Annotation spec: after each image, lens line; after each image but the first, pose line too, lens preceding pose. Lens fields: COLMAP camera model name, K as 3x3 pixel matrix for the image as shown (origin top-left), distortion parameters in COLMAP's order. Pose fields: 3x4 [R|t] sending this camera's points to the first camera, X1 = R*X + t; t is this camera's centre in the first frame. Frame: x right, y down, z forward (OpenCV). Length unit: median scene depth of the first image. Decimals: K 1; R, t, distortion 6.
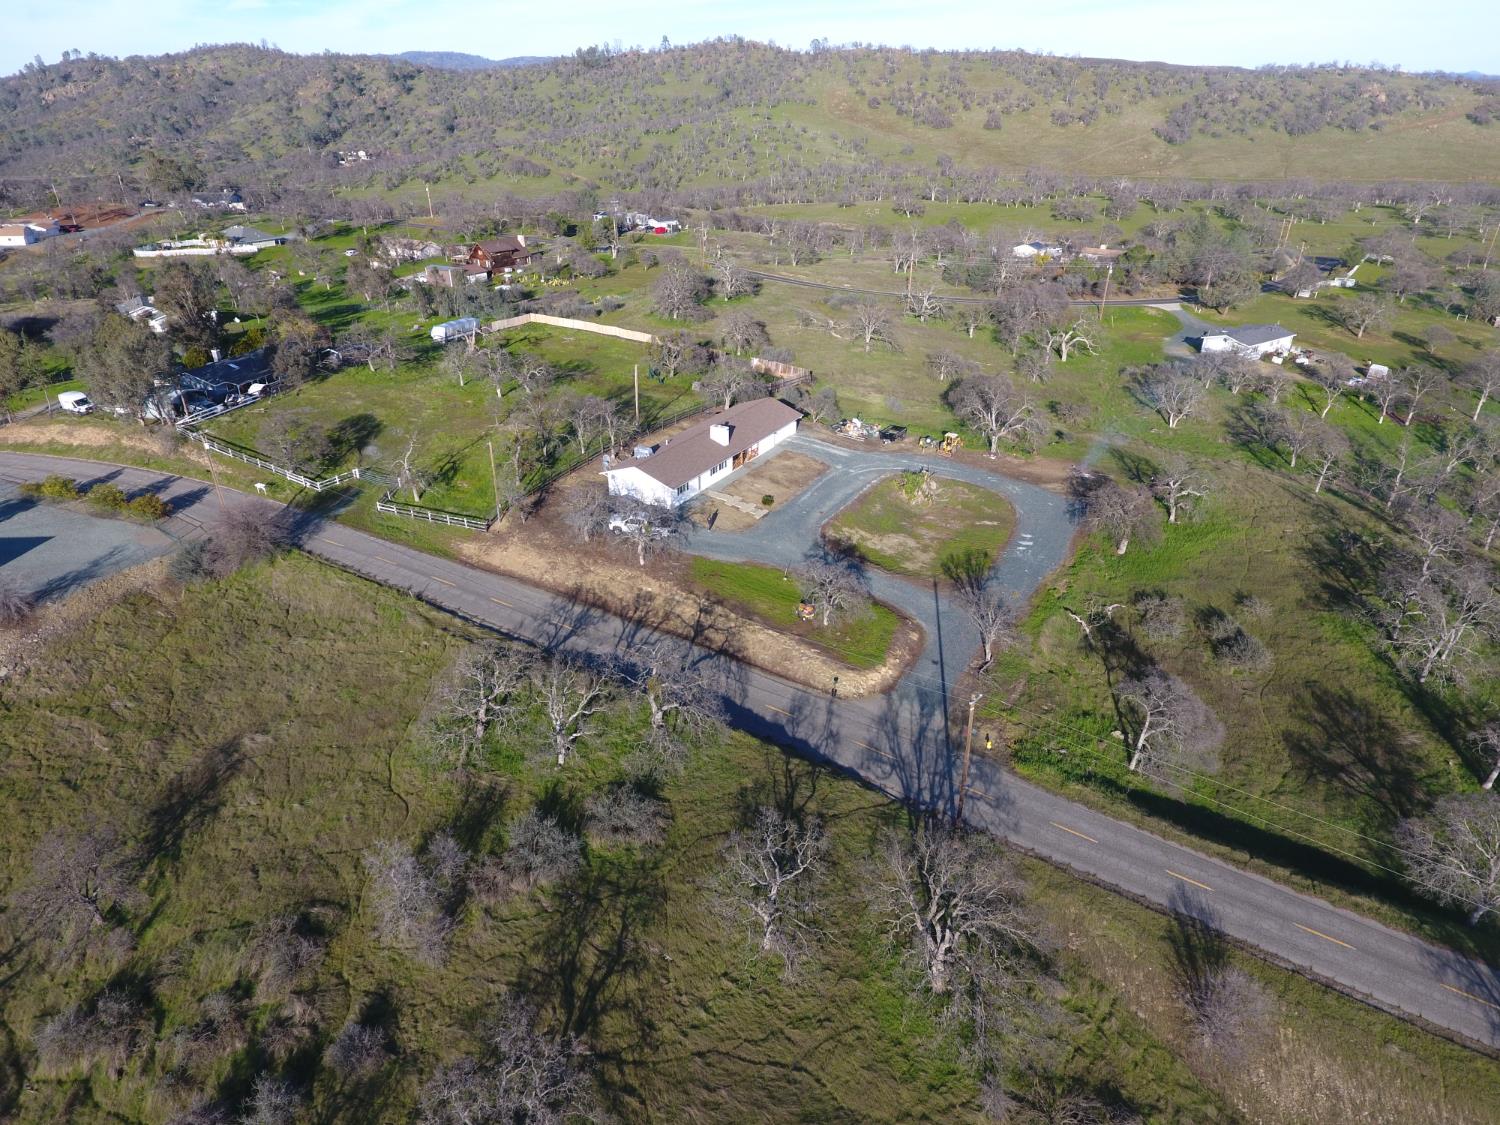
lens RADIAL K [[885.5, 0, 763.9], [0, 885.5, 573.4], [0, 0, 1]] dist [-0.005743, -0.001360]
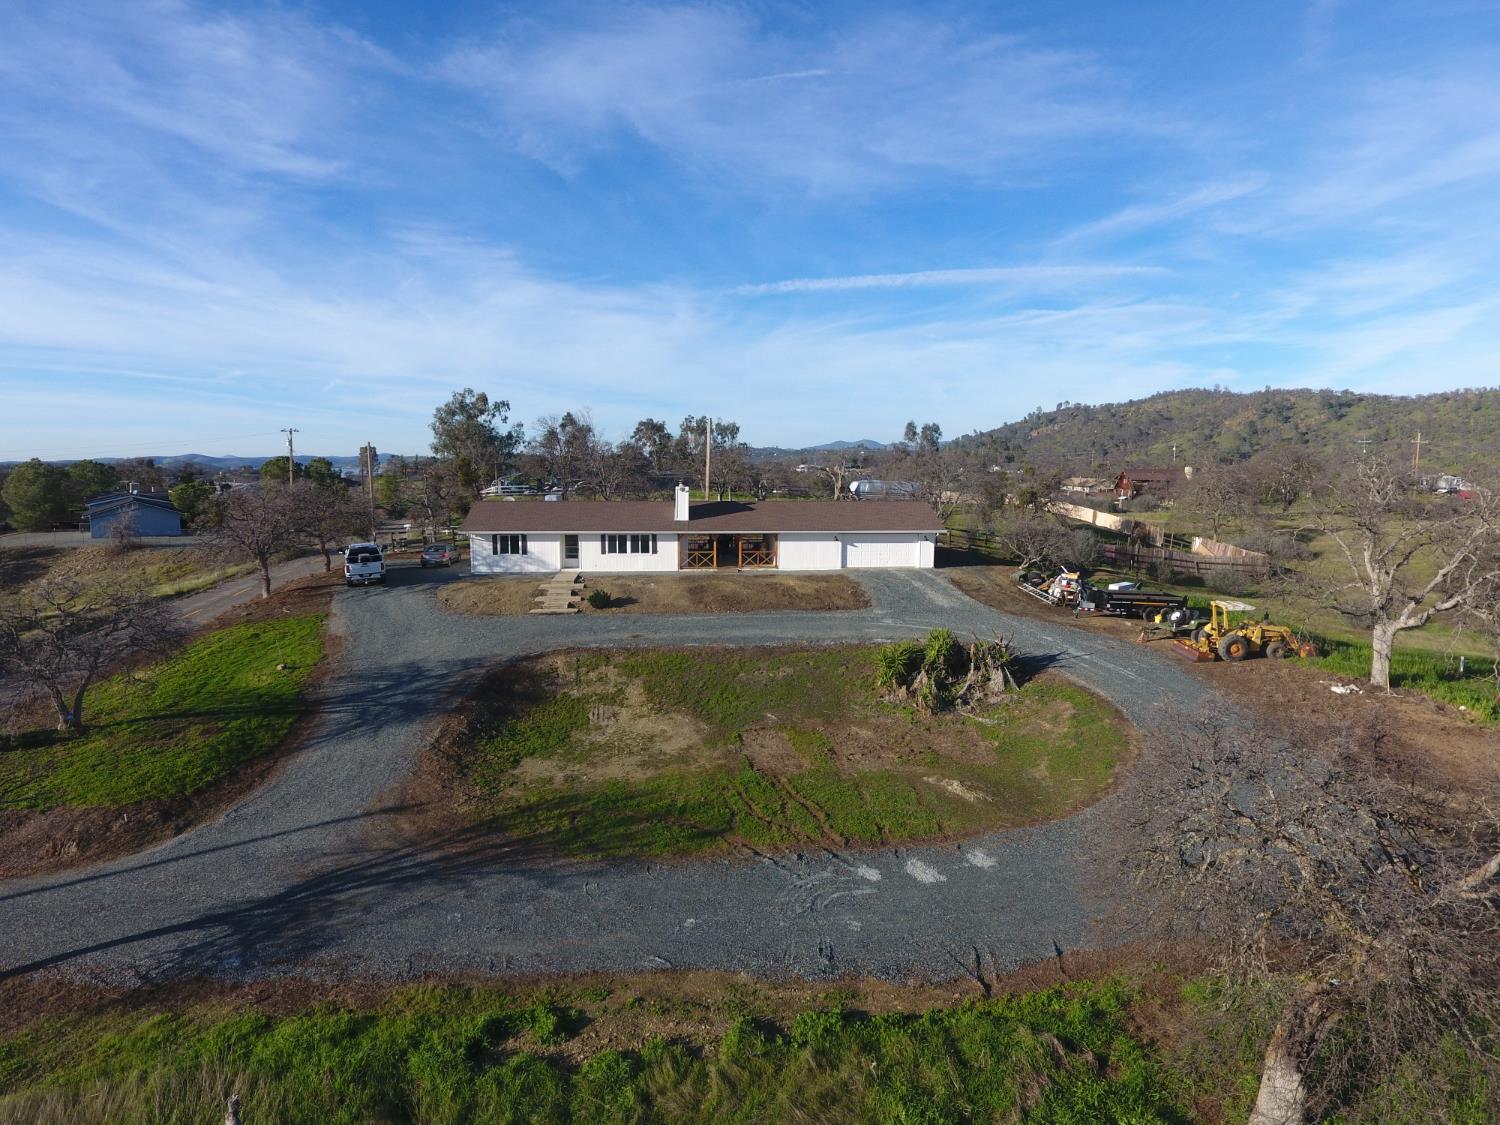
lens RADIAL K [[885.5, 0, 751.3], [0, 885.5, 550.0], [0, 0, 1]] dist [-0.005743, -0.001360]
pose [[0.563088, 0.081142, -0.822404, 0.489799], [-0.382162, 0.907932, -0.172080, -0.058112], [0.732724, 0.411188, 0.542255, 0.846128]]
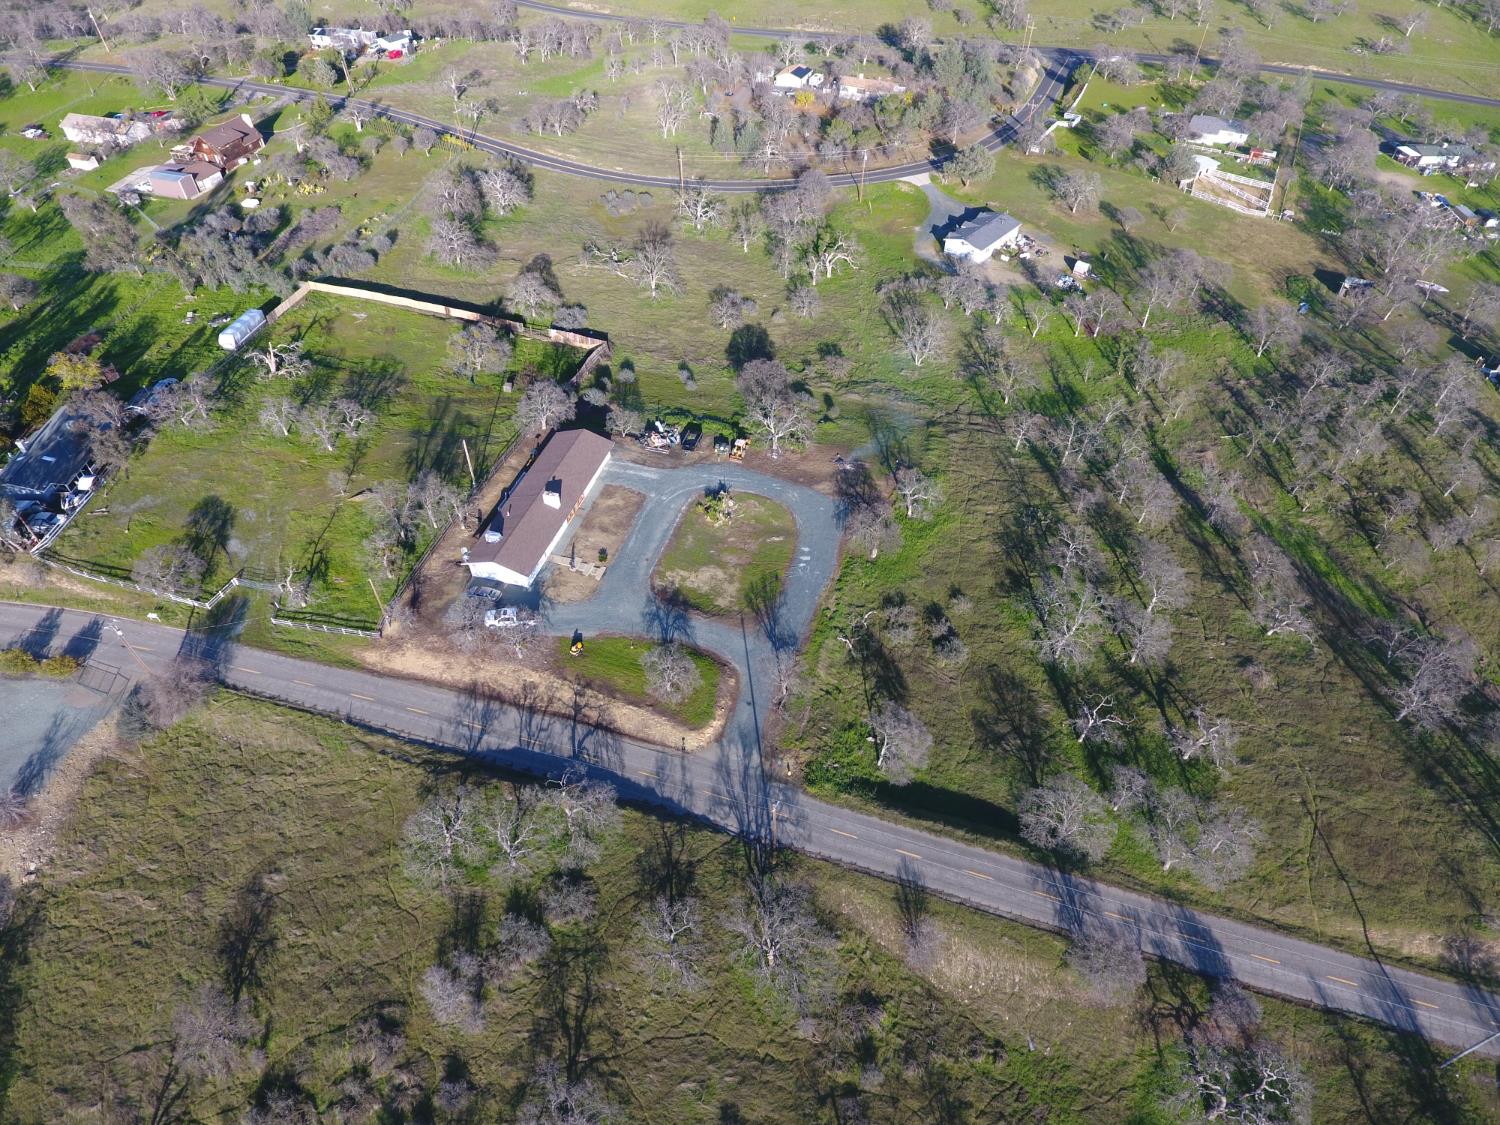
lens RADIAL K [[885.5, 0, 773.3], [0, 885.5, 566.7], [0, 0, 1]] dist [-0.005743, -0.001360]
pose [[0.968119, -0.175609, 0.178624, 0.012101], [0.113454, 0.943170, 0.312344, -0.467528], [-0.223323, -0.282121, 0.933024, -0.241781]]
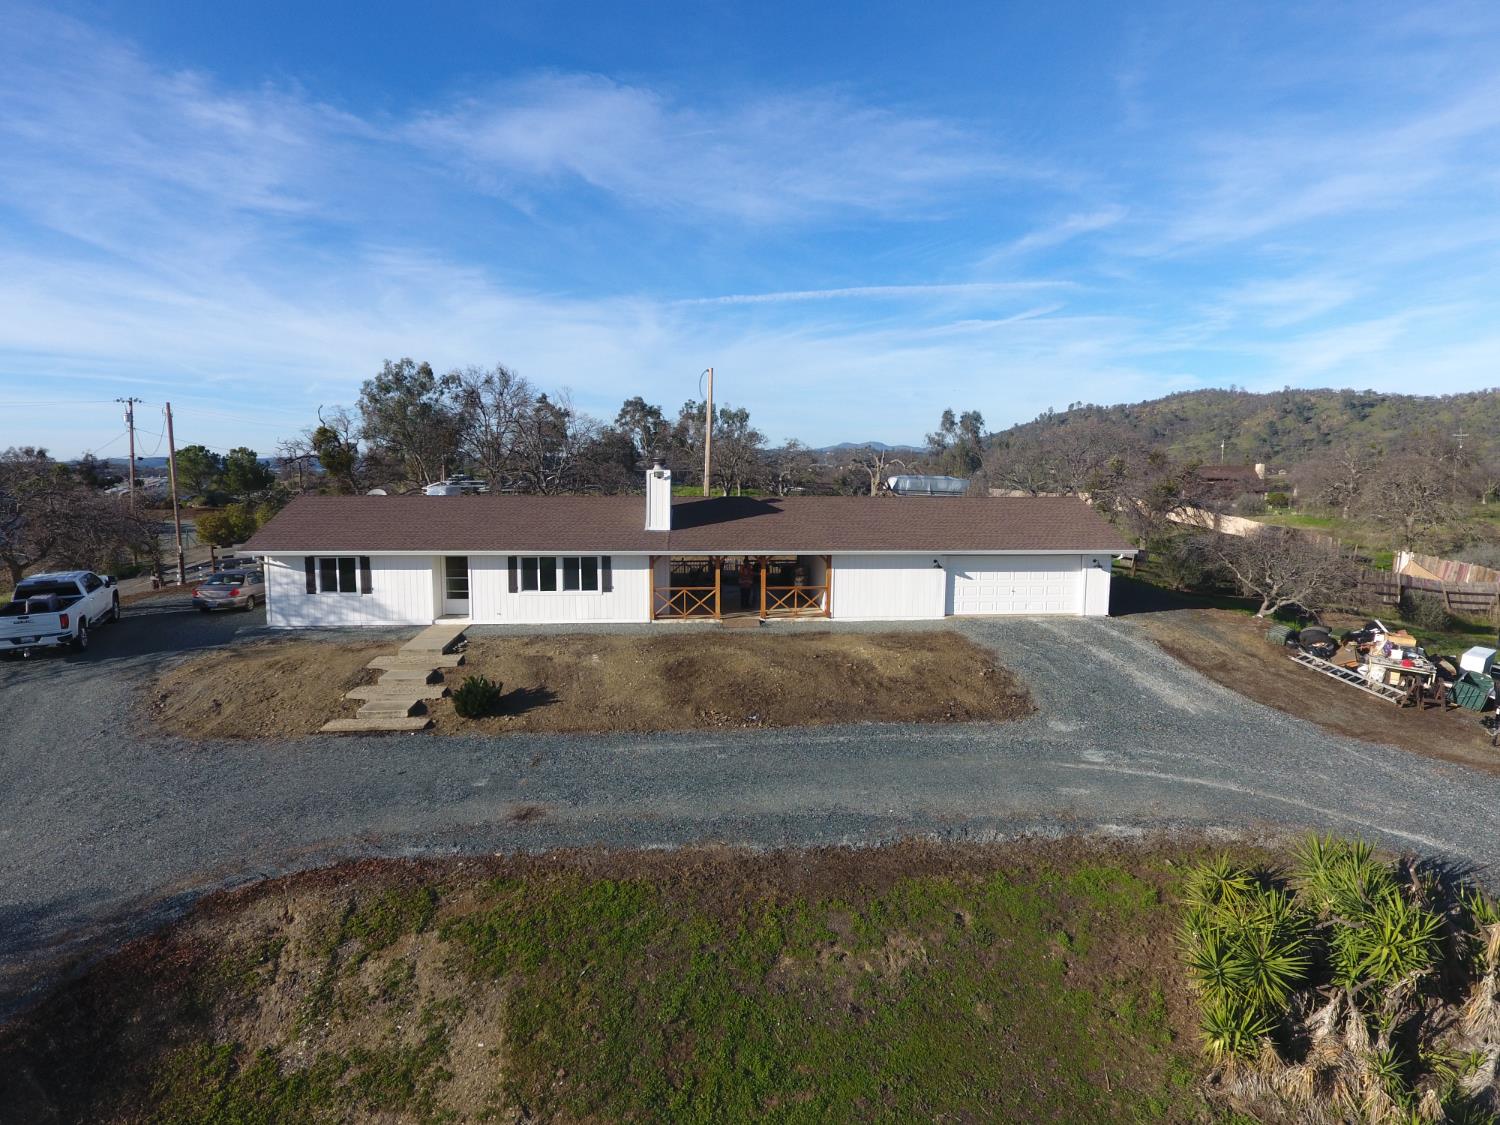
lens RADIAL K [[885.5, 0, 750.4], [0, 885.5, 551.4], [0, 0, 1]] dist [-0.005743, -0.001360]
pose [[0.556916, 0.081620, -0.826549, 0.255547], [-0.385187, 0.907052, -0.169963, -0.113150], [0.735850, 0.413032, 0.536590, 0.983520]]
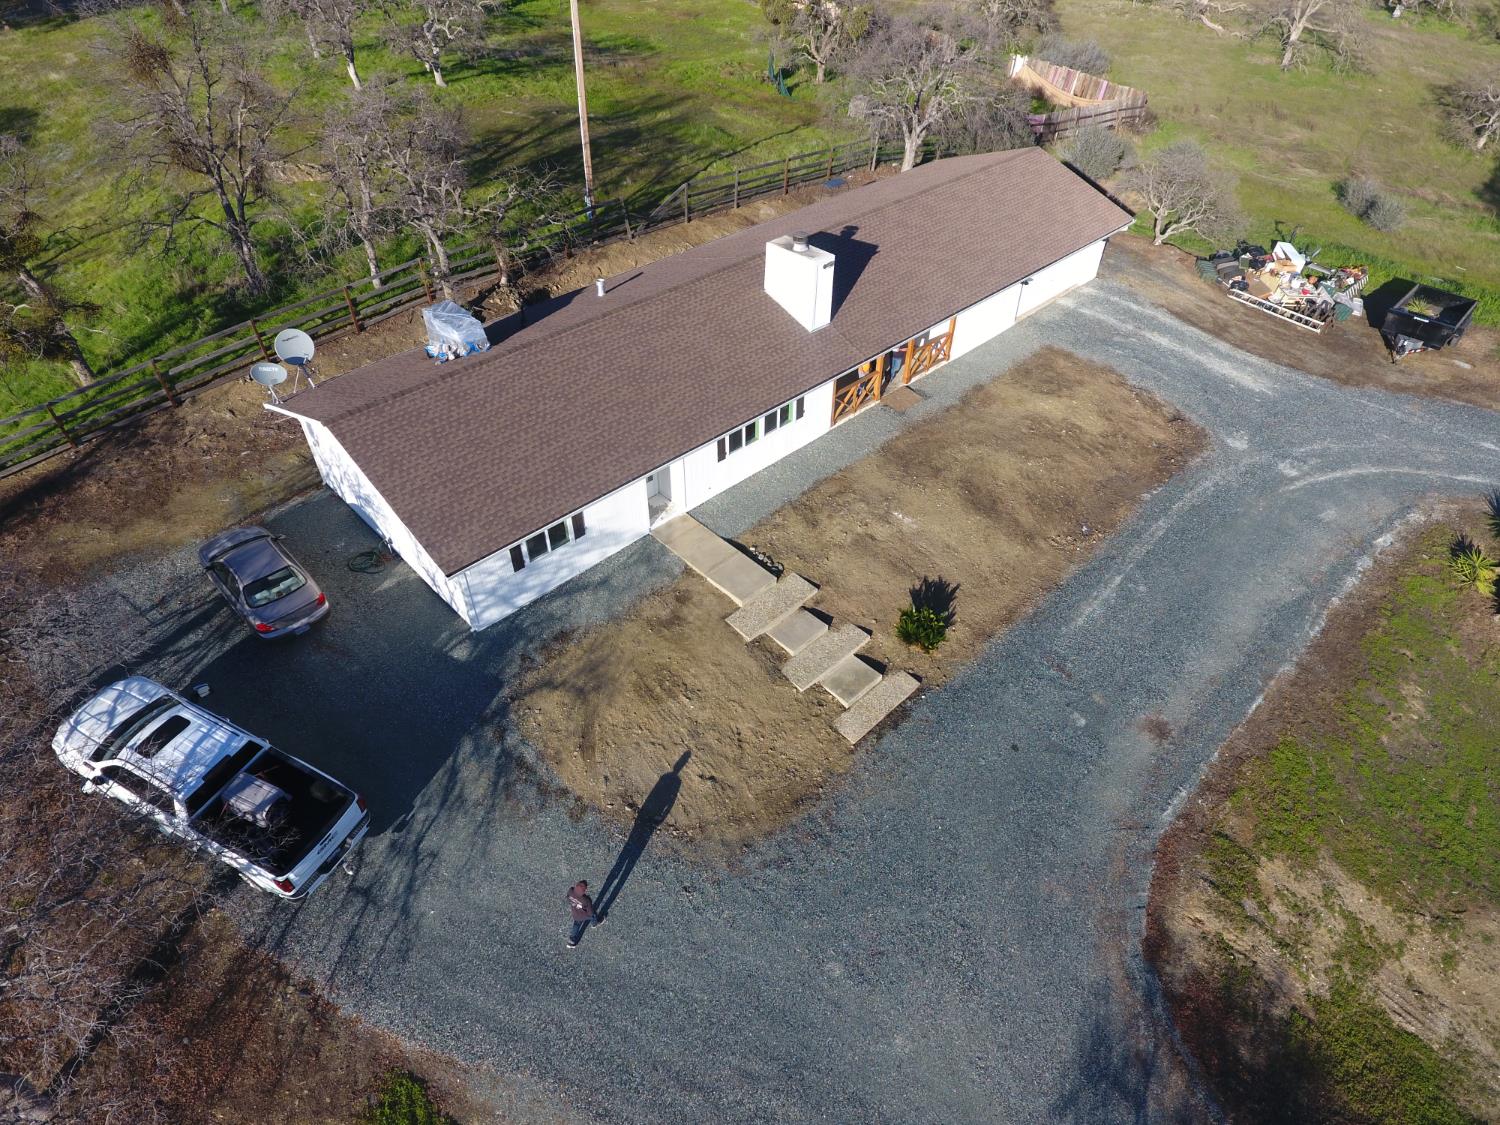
lens RADIAL K [[885.5, 0, 763.3], [0, 885.5, 570.6], [0, 0, 1]] dist [-0.005743, -0.001360]
pose [[0.960658, 0.189296, -0.203231, 0.008400], [-0.133543, 0.956436, 0.259608, -0.161154], [0.243520, -0.222255, 0.944087, 0.840764]]
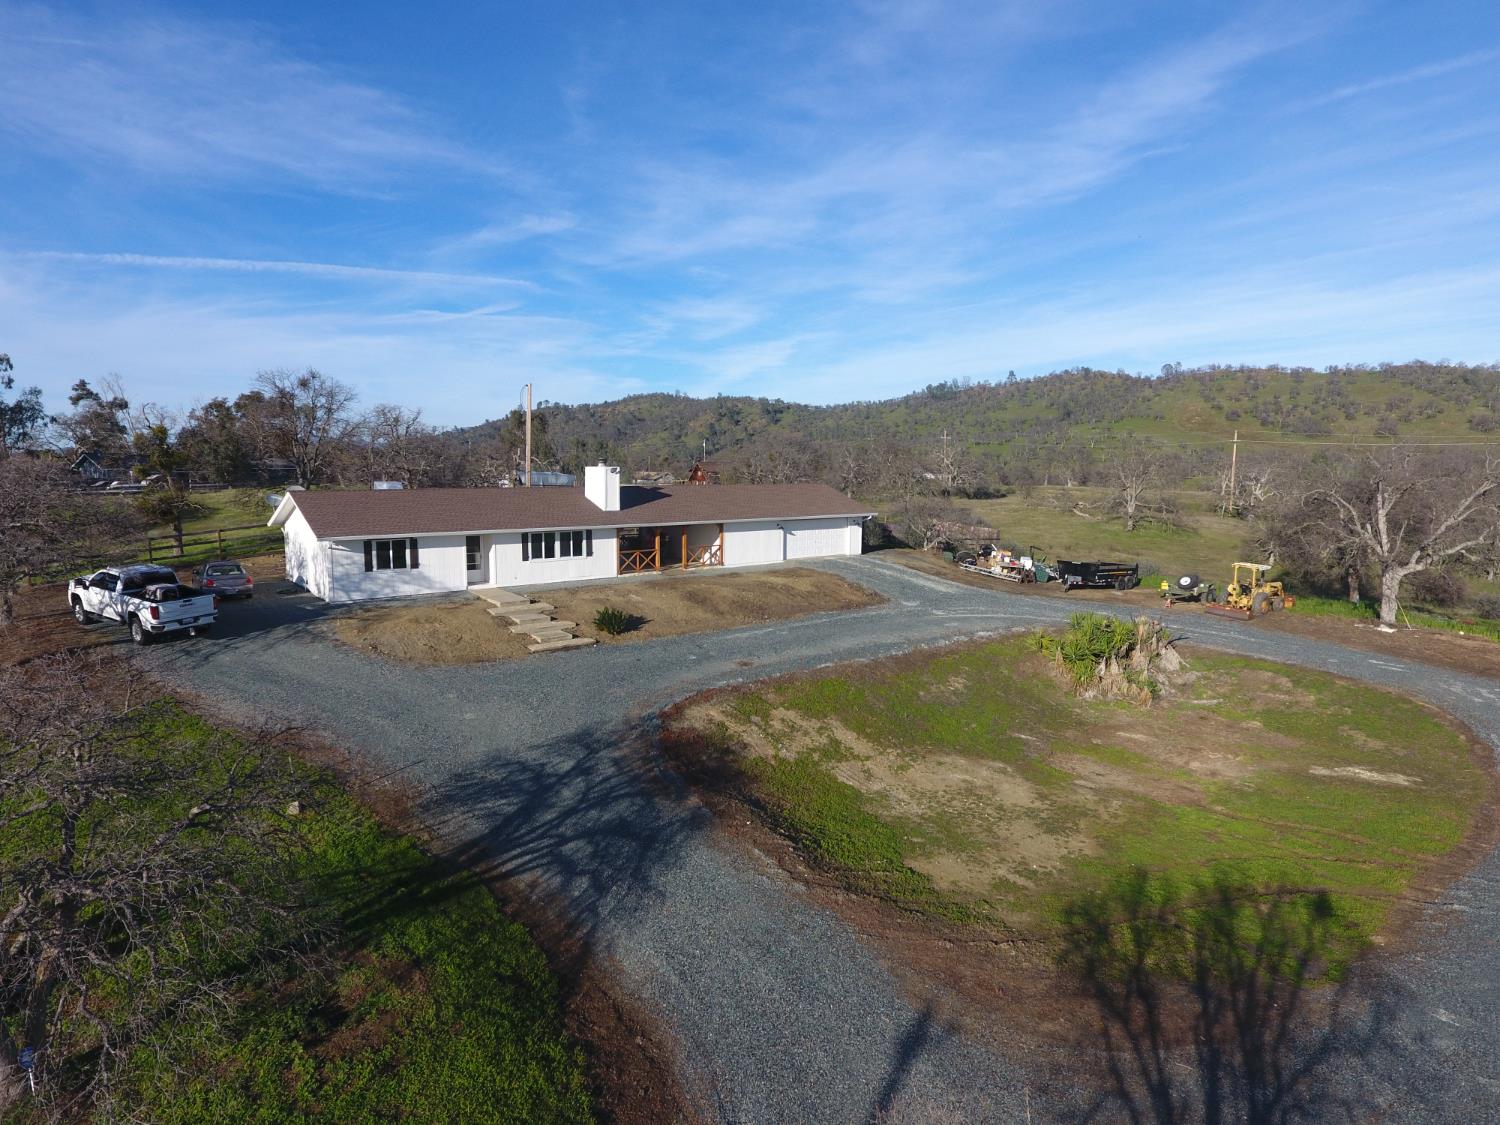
lens RADIAL K [[885.5, 0, 754.5], [0, 885.5, 580.4], [0, 0, 1]] dist [-0.005743, -0.001360]
pose [[0.924000, 0.050530, -0.379038, 0.201779], [-0.176381, 0.935805, -0.305220, -0.000228], [0.339283, 0.348879, 0.873596, 0.765983]]
